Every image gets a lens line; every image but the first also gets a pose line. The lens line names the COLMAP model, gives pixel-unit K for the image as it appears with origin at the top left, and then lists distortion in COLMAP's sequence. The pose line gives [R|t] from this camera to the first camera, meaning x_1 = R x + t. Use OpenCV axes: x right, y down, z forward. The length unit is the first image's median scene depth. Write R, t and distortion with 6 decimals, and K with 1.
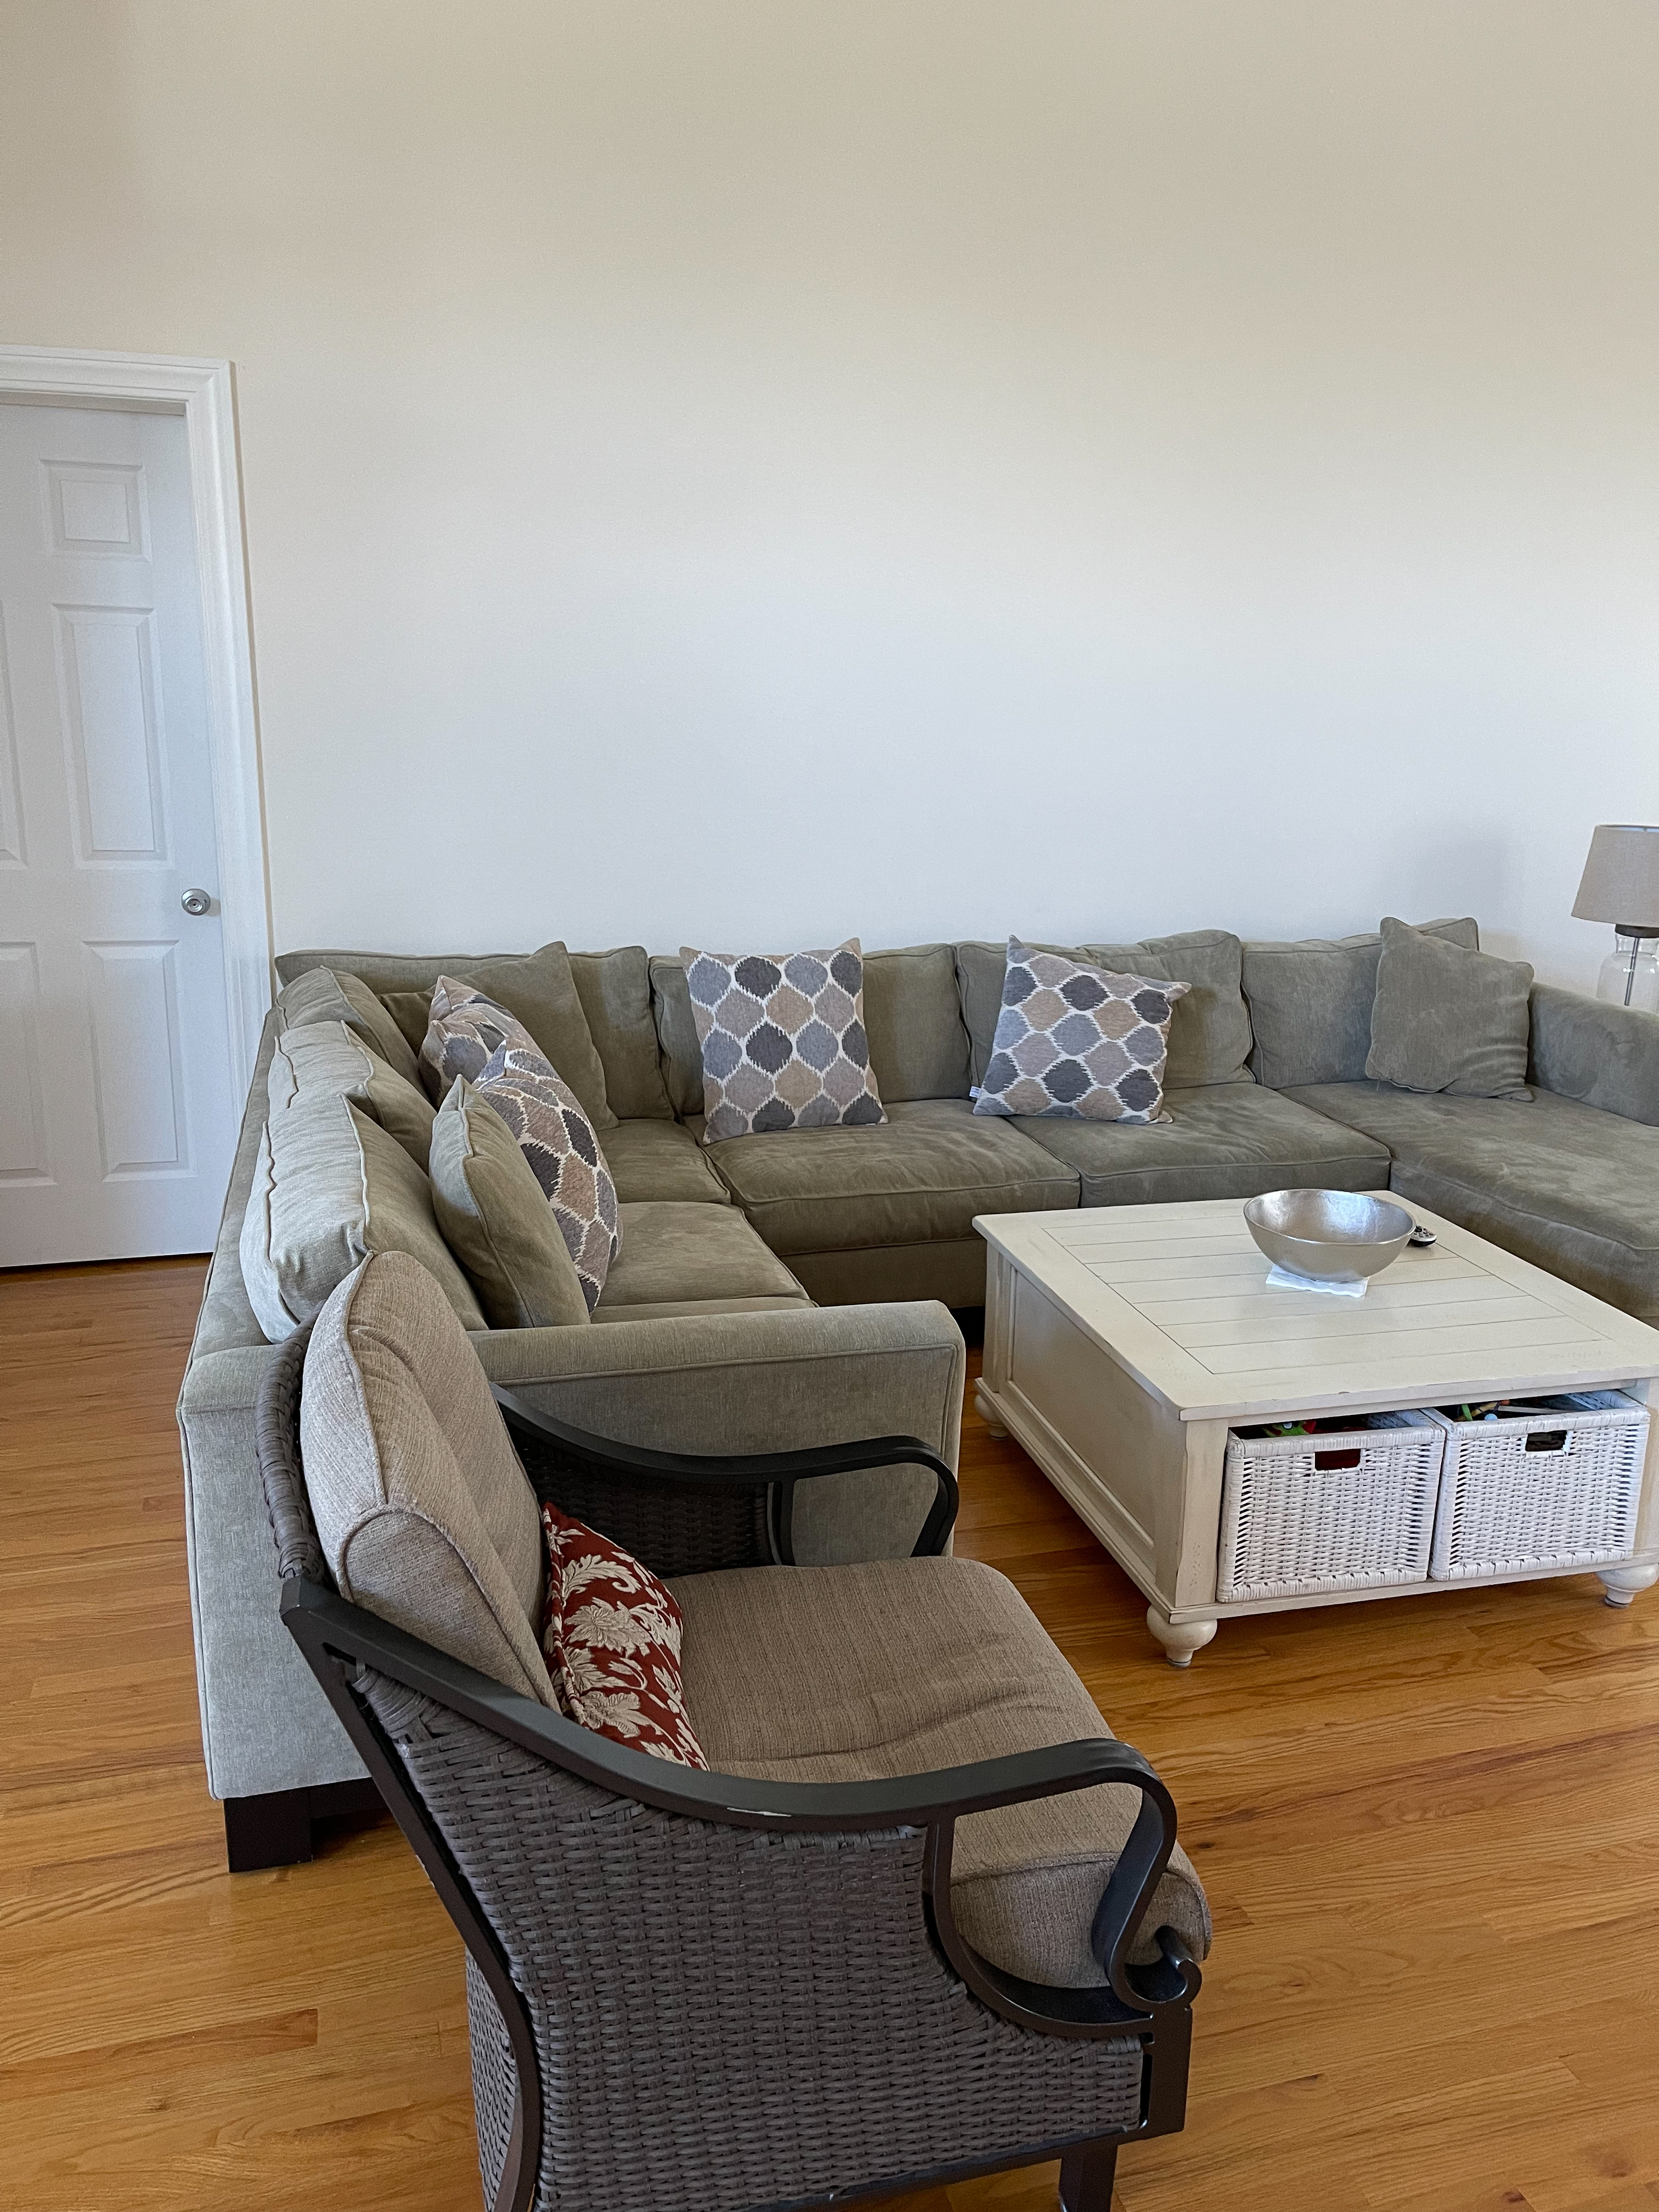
lens RADIAL K [[1677.8, 0, 830.2], [0, 1677.8, 1109.1], [0, 0, 1]] dist [0.066535, -0.073287]
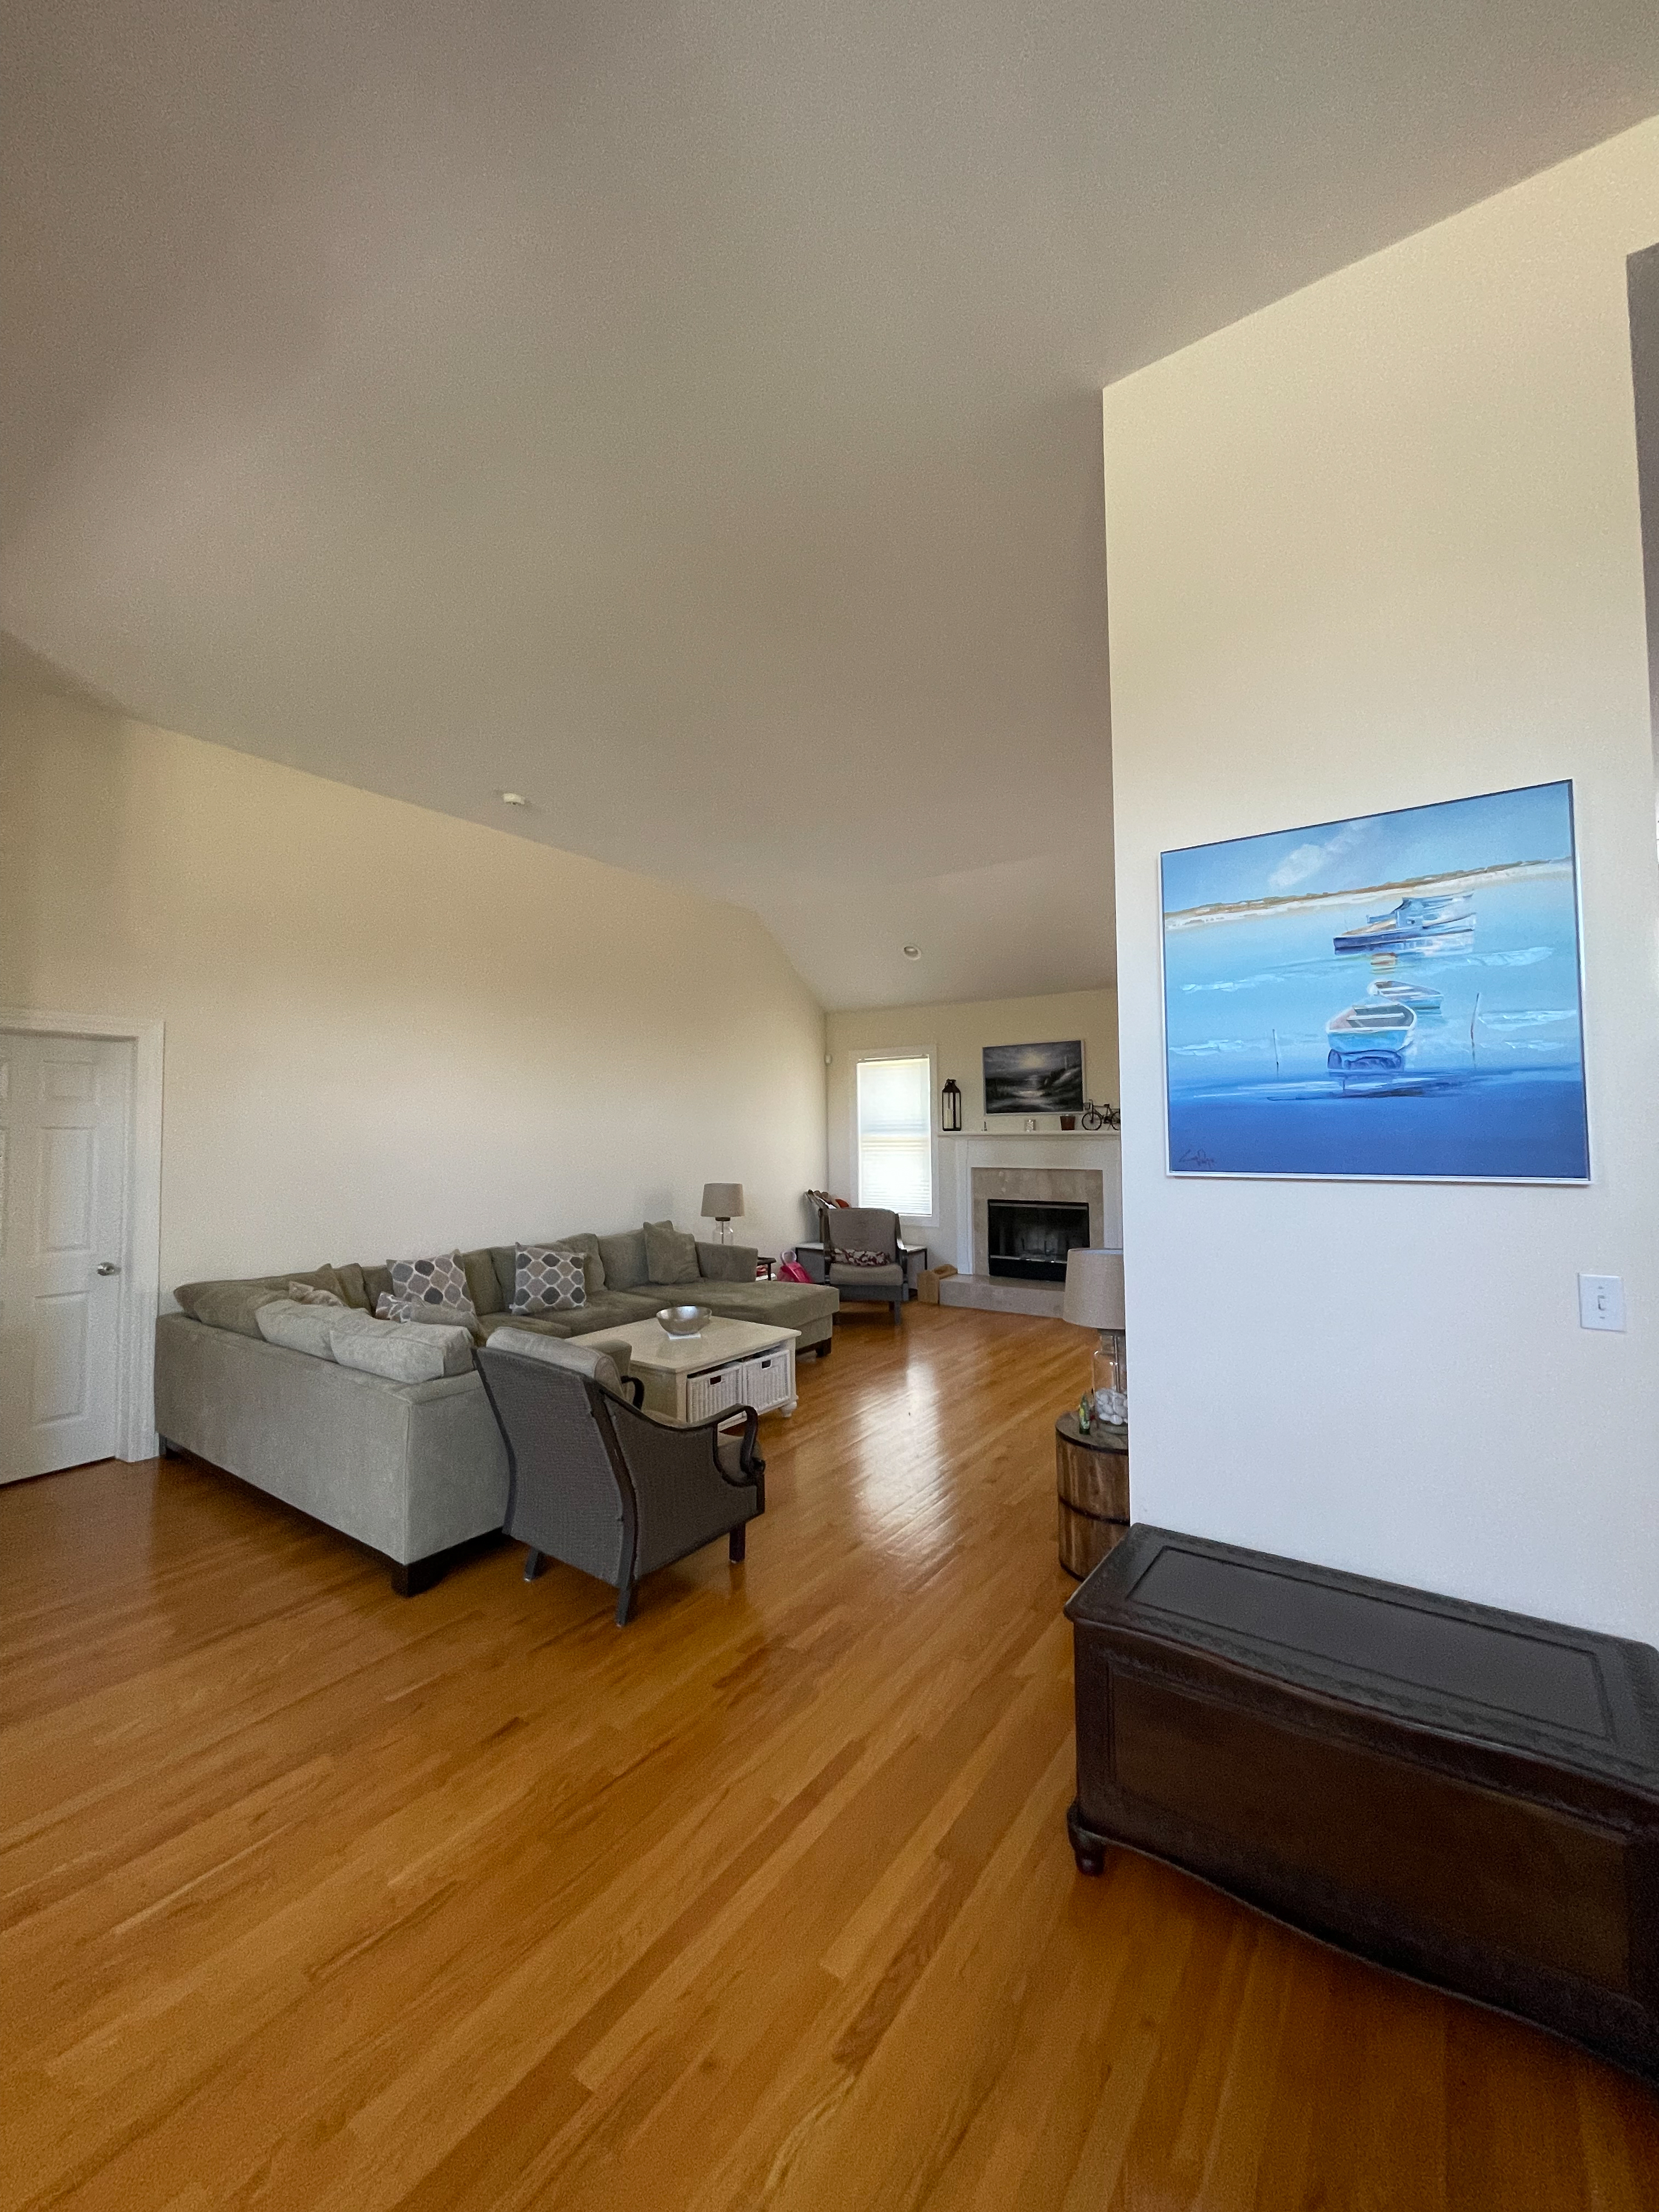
lens RADIAL K [[869.2, 0, 829.6], [0, 869.2, 1097.4], [0, 0, 1]] dist [-0.011564, 0.001126]
pose [[0.785227, -0.007718, 0.619160, -0.332859], [0.182331, 0.958472, -0.219287, 0.059914], [-0.591755, 0.285082, 0.754025, -0.311814]]
